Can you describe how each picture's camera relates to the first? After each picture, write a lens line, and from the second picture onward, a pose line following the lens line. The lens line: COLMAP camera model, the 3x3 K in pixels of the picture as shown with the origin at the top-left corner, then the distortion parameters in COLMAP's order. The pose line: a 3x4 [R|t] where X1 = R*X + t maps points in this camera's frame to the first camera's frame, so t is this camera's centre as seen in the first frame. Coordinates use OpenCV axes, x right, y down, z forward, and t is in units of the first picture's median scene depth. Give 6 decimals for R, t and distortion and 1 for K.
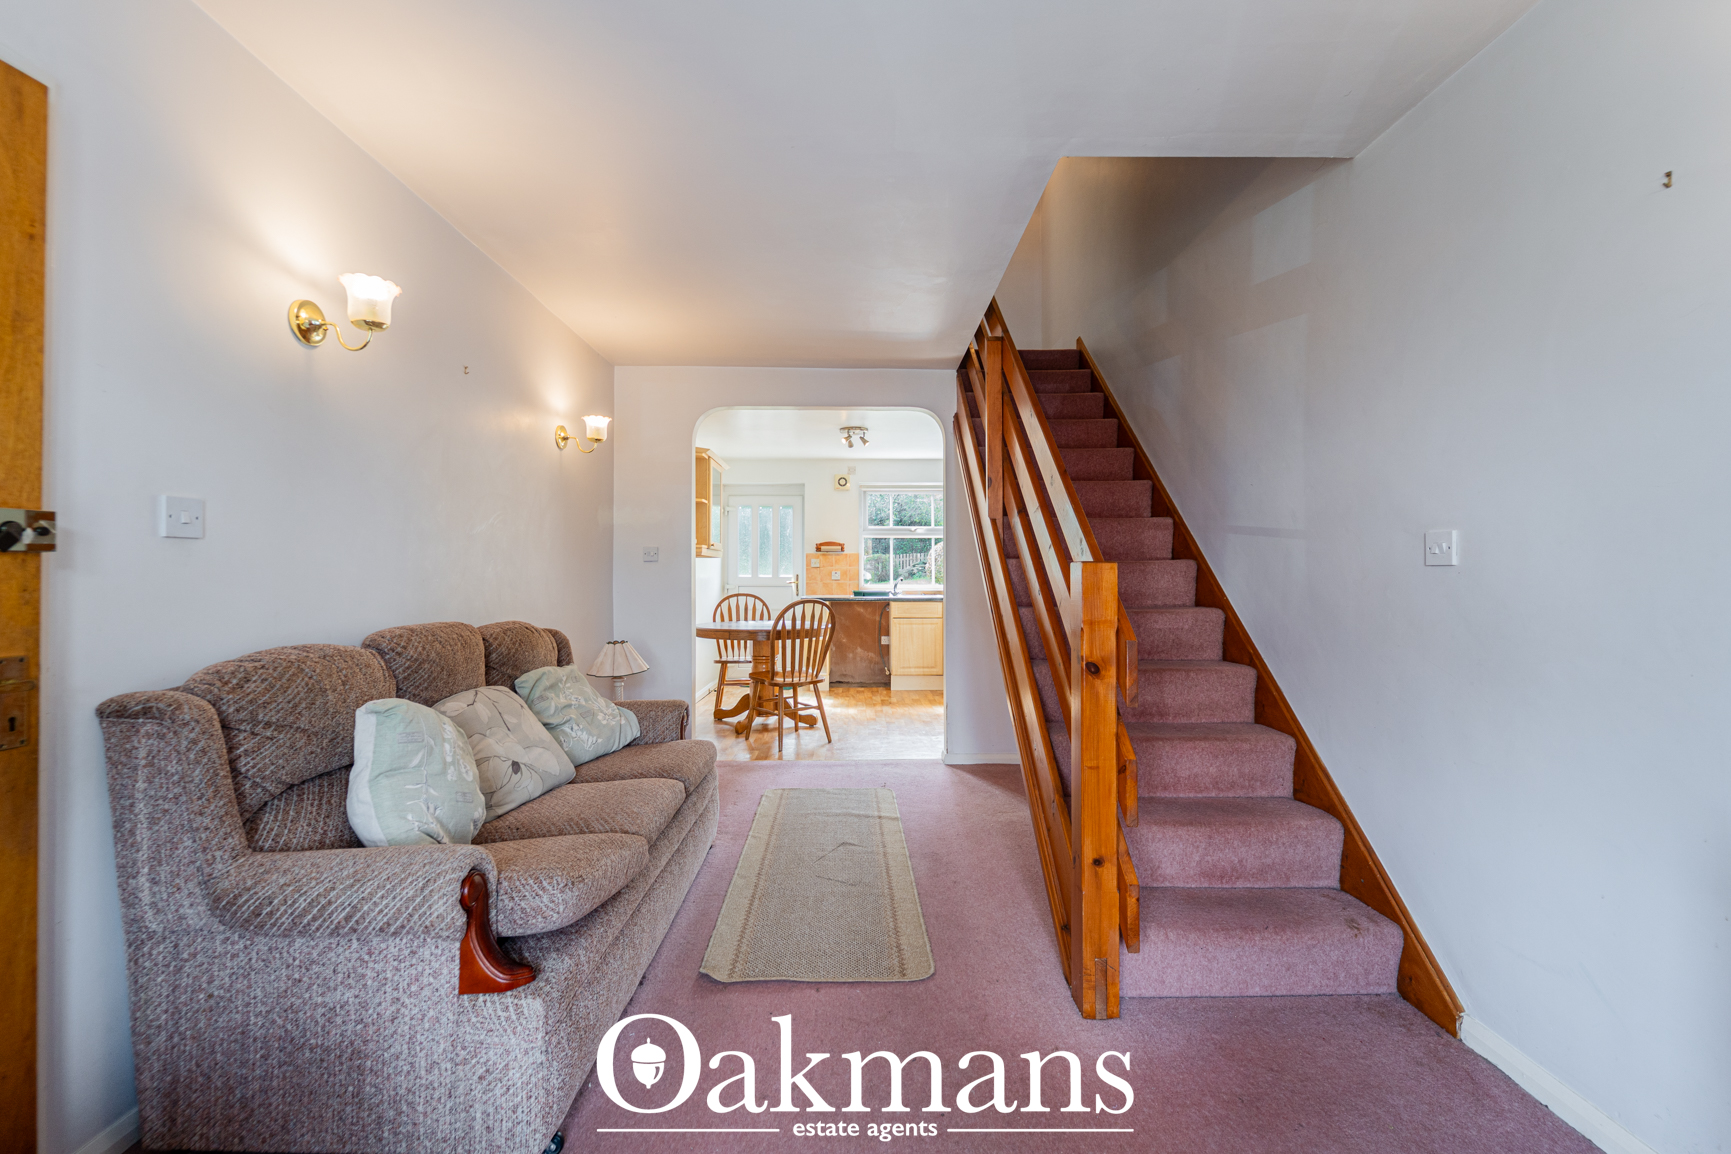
lens RADIAL K [[716.9, 0, 868.2], [0, 716.9, 569.0], [0, 0, 1]] dist [-0.001021, -0.000969]
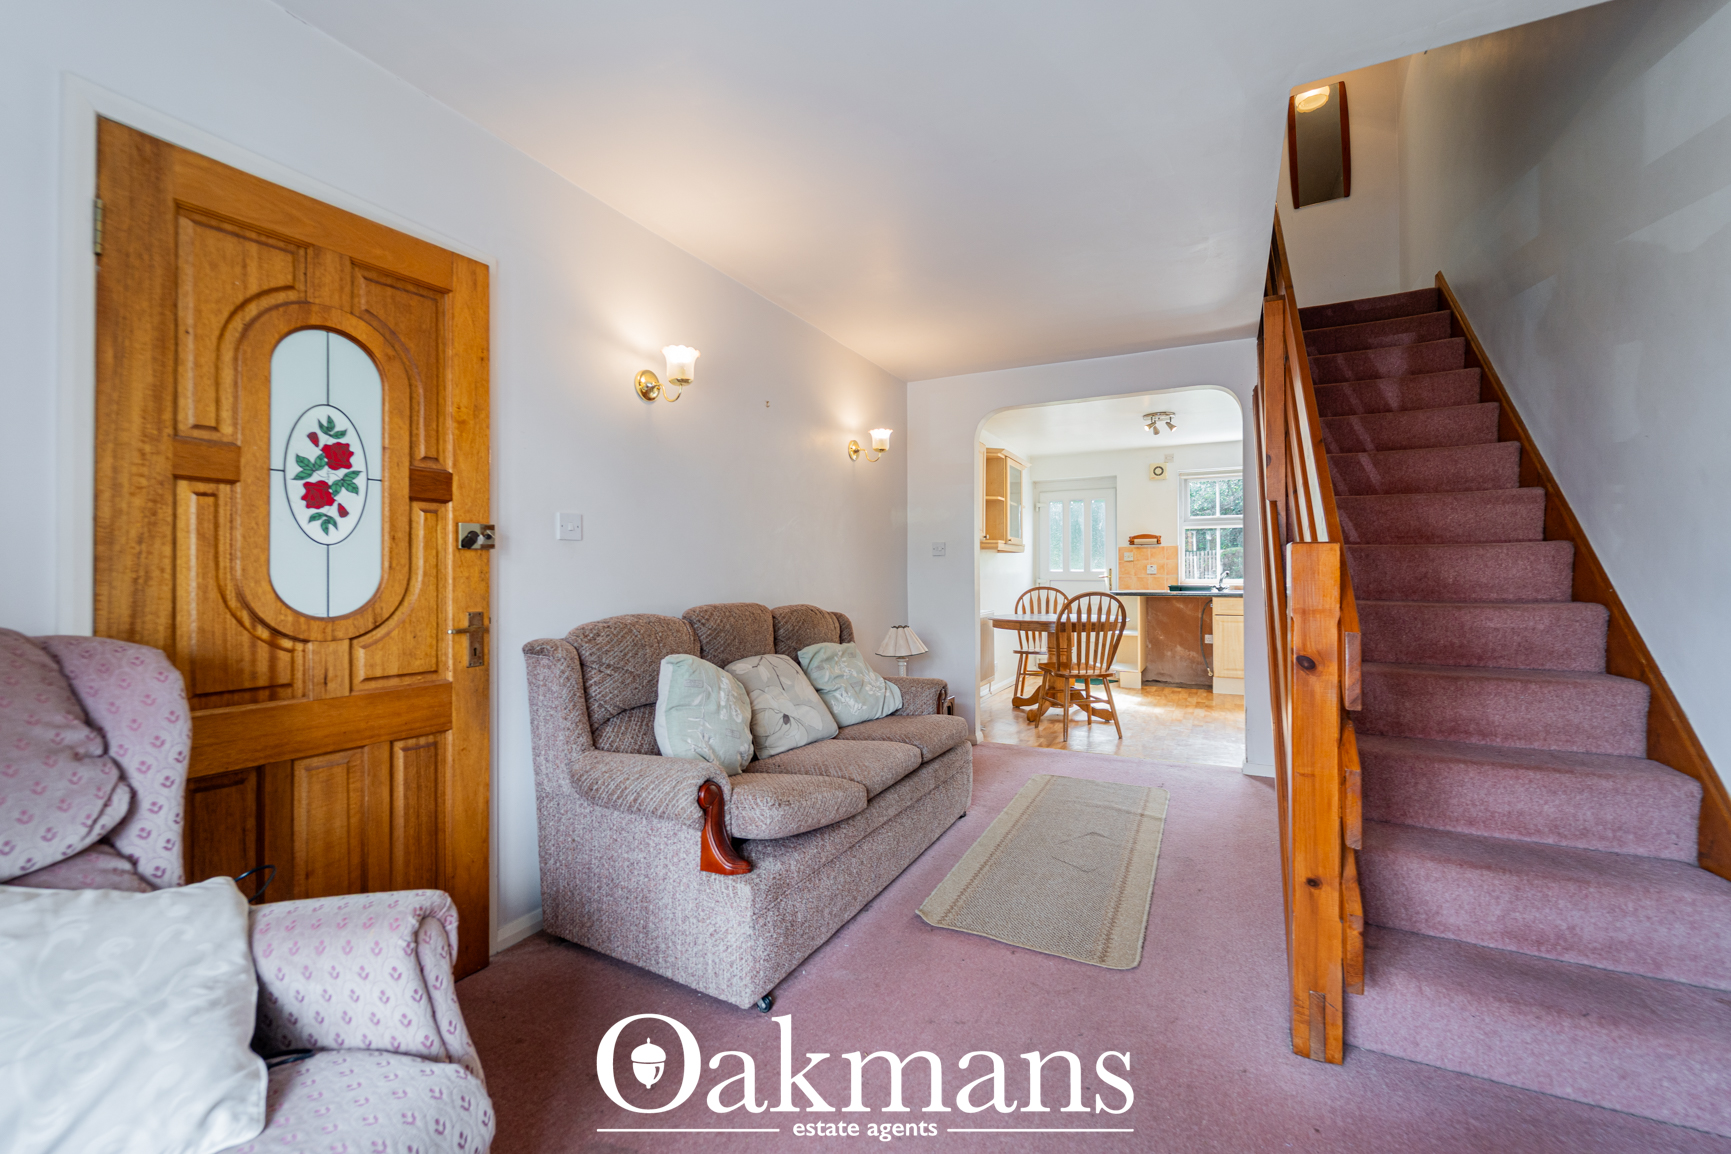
lens RADIAL K [[703.6, 0, 868.2], [0, 703.6, 571.5], [0, 0, 1]] dist [0.000306, -0.002286]
pose [[0.884246, -0.005210, -0.466992, 0.184801], [0.008369, 0.999954, 0.004689, 0.013274], [0.466946, -0.008055, 0.884249, -0.014145]]
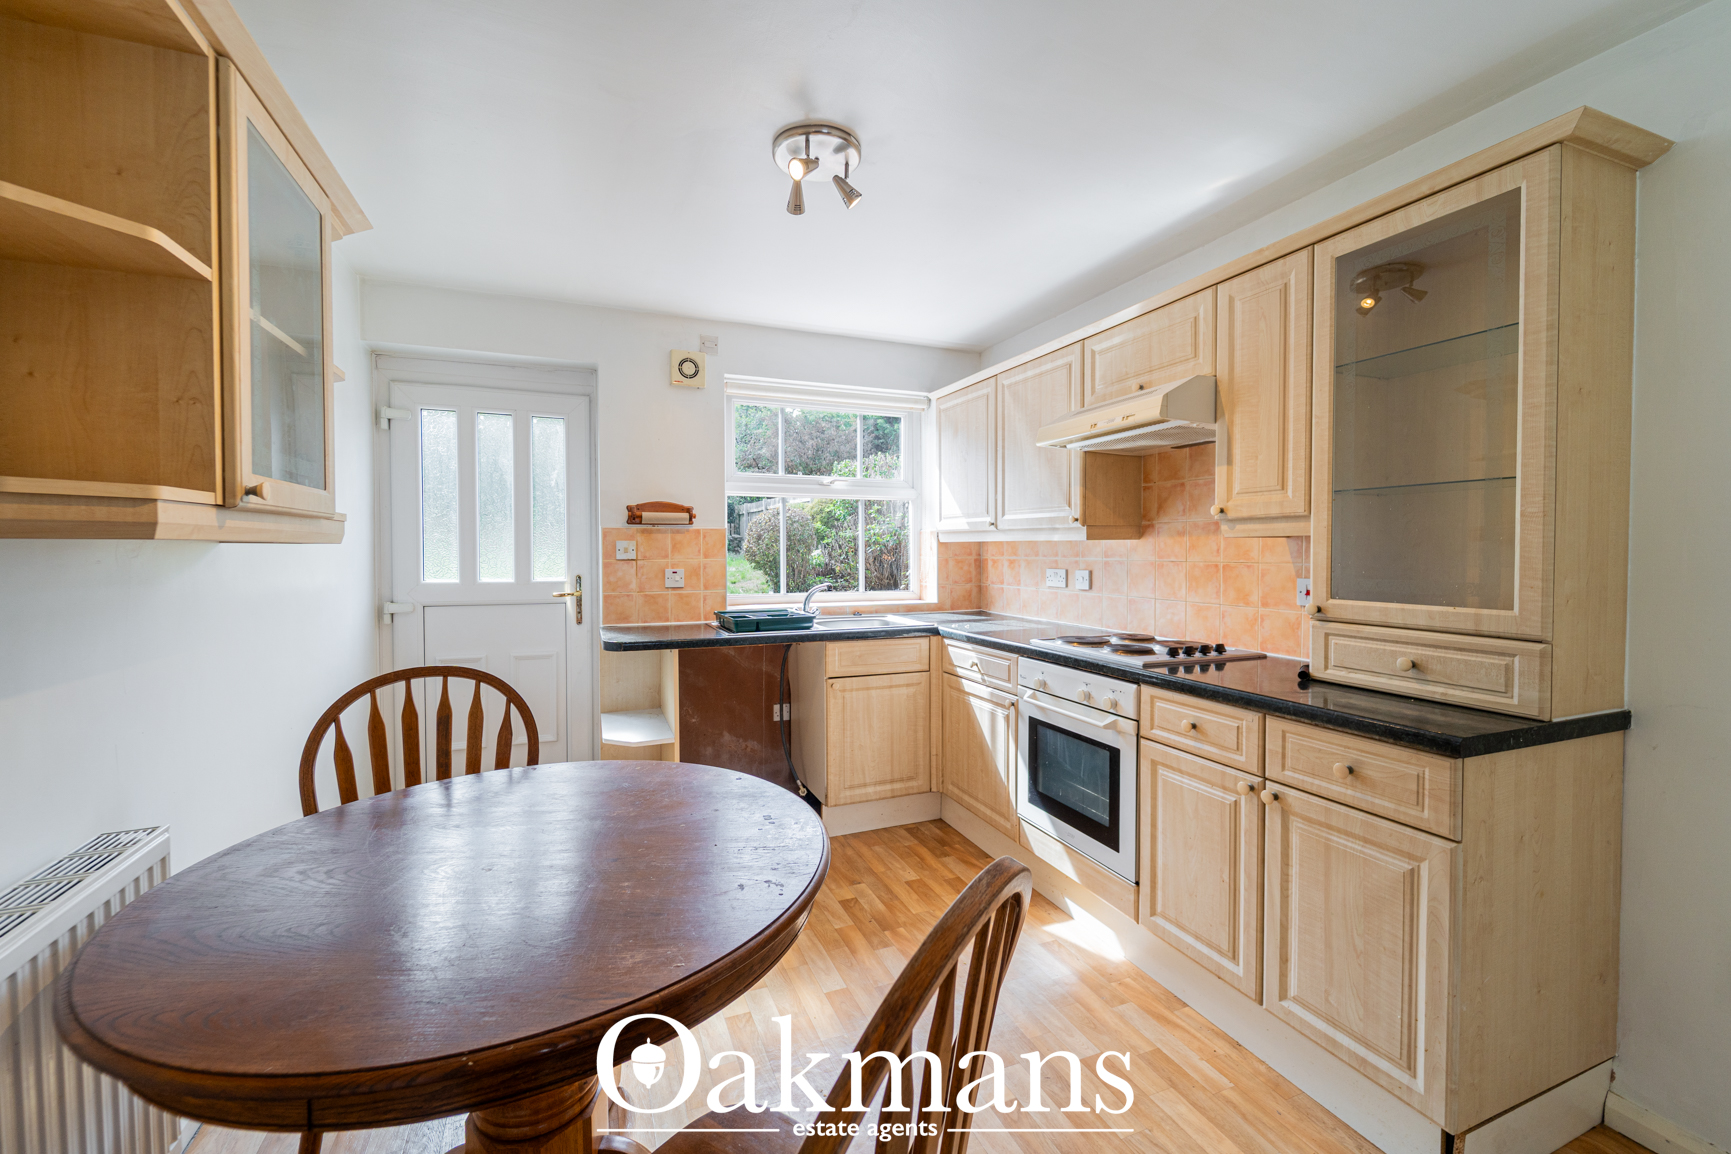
lens RADIAL K [[701.3, 0, 862.9], [0, 701.3, 567.1], [0, 0, 1]] dist [-0.001125, -0.000197]
pose [[0.933716, -0.009231, 0.357895, -0.288549], [-0.004012, 0.999335, 0.036243, -0.044692], [-0.357991, -0.035277, 0.933058, 1.732563]]
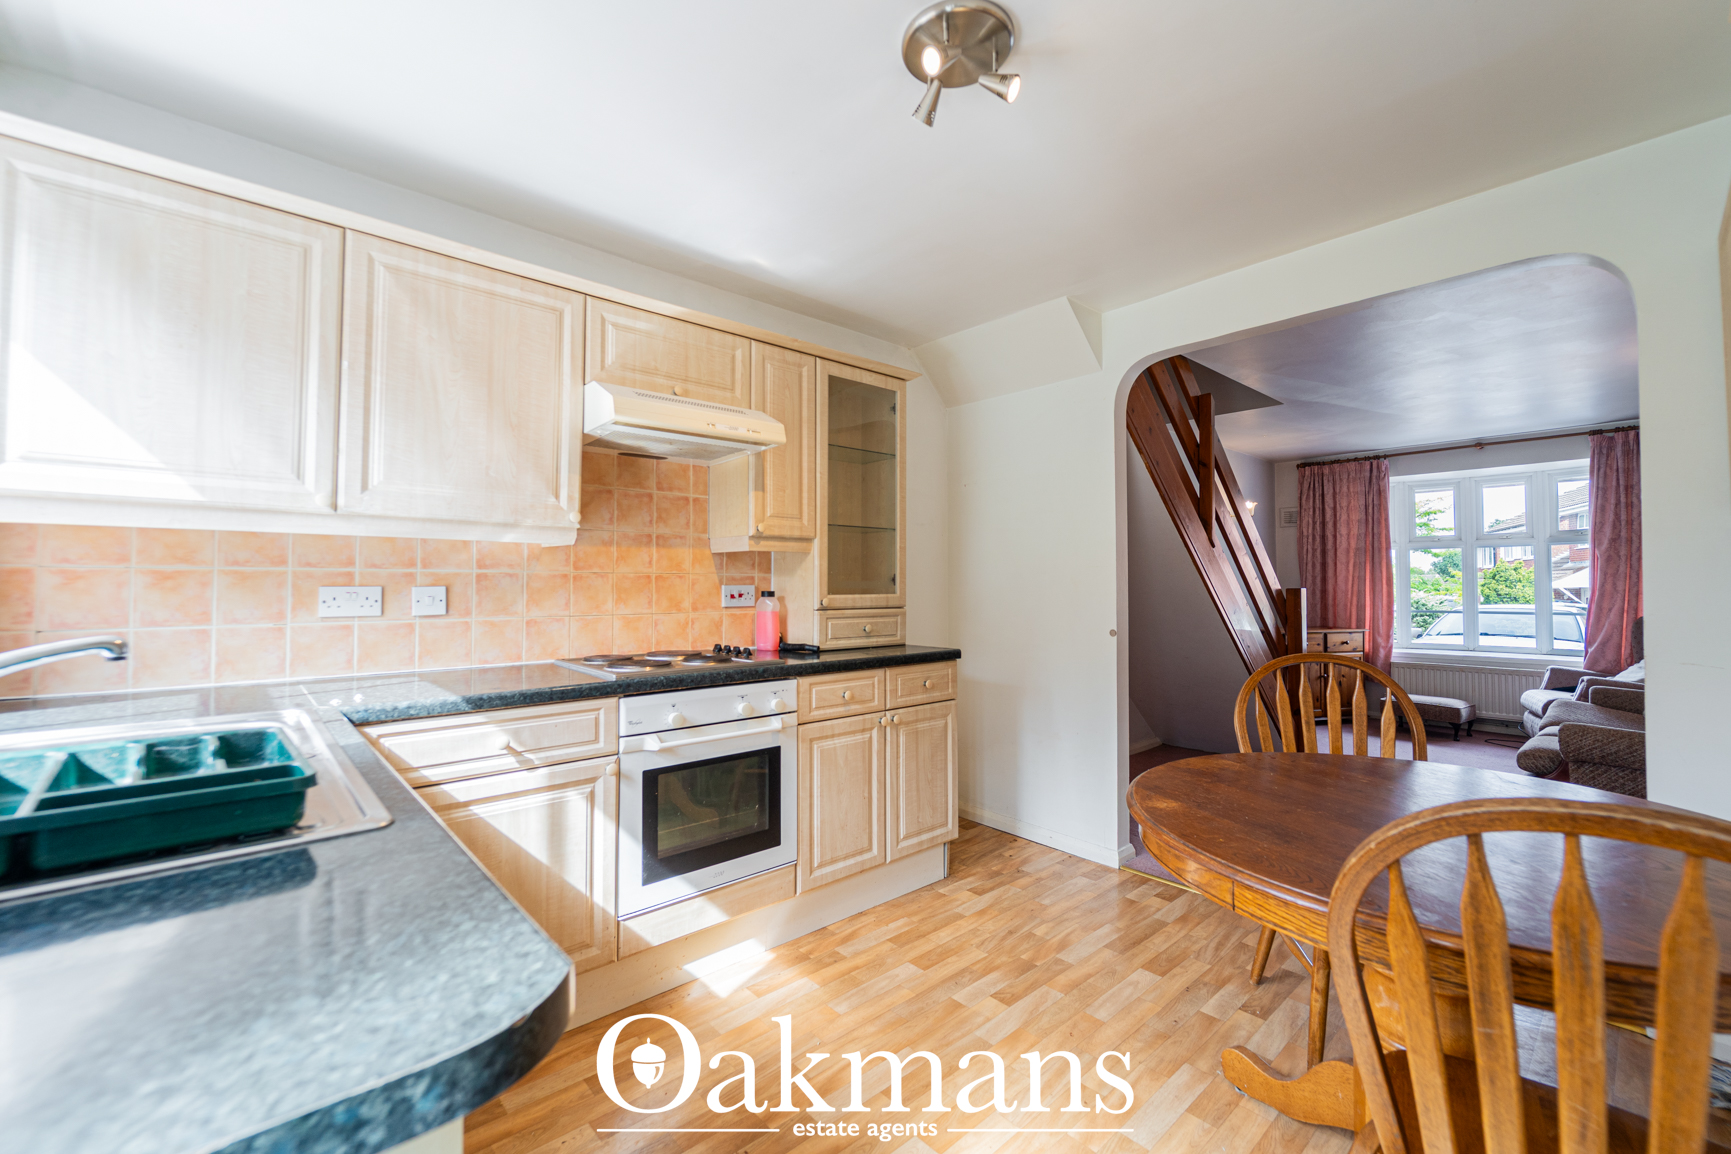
lens RADIAL K [[711.7, 0, 862.5], [0, 711.7, 566.5], [0, 0, 1]] dist [-0.001337, -0.000162]
pose [[-0.652060, 0.019272, 0.757922, -0.469590], [-0.008539, 0.999427, -0.032759, 0.006062], [-0.758119, -0.027833, -0.651522, 2.973039]]
